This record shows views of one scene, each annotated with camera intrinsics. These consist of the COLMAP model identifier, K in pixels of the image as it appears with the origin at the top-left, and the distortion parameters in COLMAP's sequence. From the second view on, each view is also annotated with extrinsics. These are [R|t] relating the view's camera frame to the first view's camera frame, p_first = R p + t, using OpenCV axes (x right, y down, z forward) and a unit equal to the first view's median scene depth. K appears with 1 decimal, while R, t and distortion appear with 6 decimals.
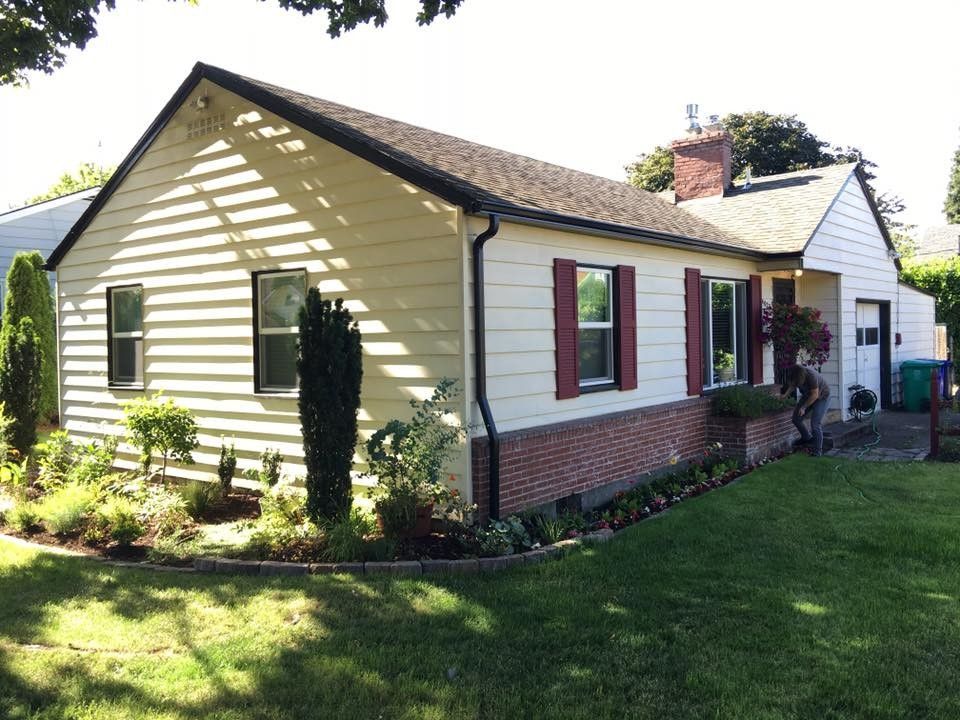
lens RADIAL K [[804.4, 0, 480.0], [0, 804.4, 360.0], [0, 0, 1]] dist [0.050172, 0.000915]
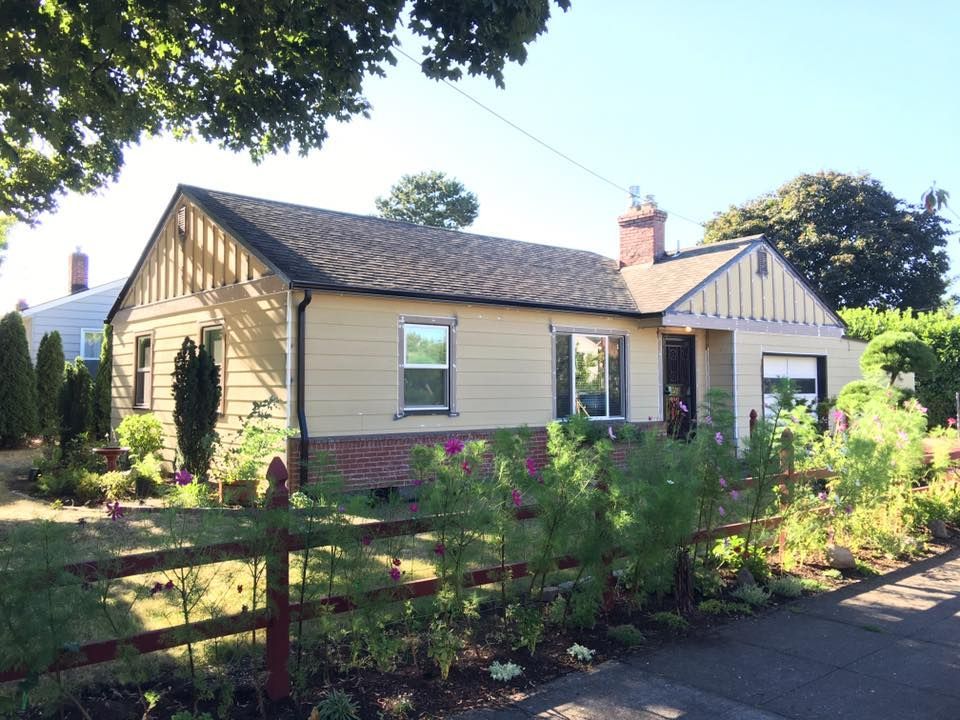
lens RADIAL K [[829.8, 0, 480.0], [0, 829.8, 360.0], [0, 0, 1]] dist [0.046256, -0.003477]
pose [[0.978181, 0.015465, -0.207177, 0.387656], [-0.029358, 0.997508, -0.064155, 0.025455], [0.205669, 0.068838, 0.976198, -0.263964]]
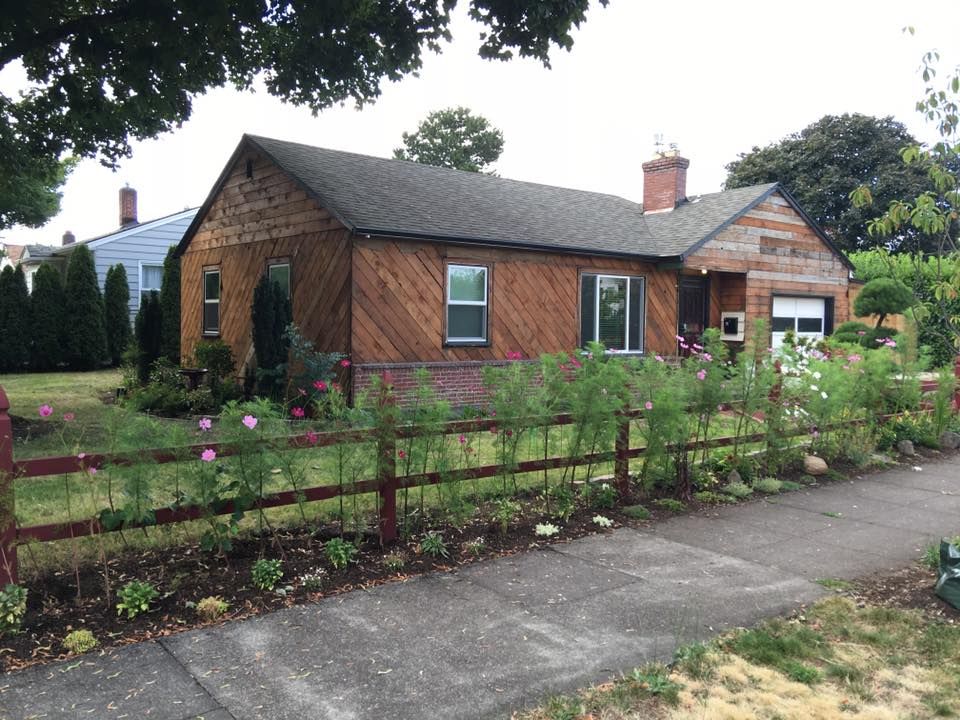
lens RADIAL K [[829.8, 0, 480.0], [0, 829.8, 360.0], [0, 0, 1]] dist [0.046256, -0.003477]
pose [[0.972778, 0.048179, -0.226677, 0.394042], [-0.045816, 0.998827, 0.015676, 0.029951], [0.227166, -0.004864, 0.973844, -0.401694]]
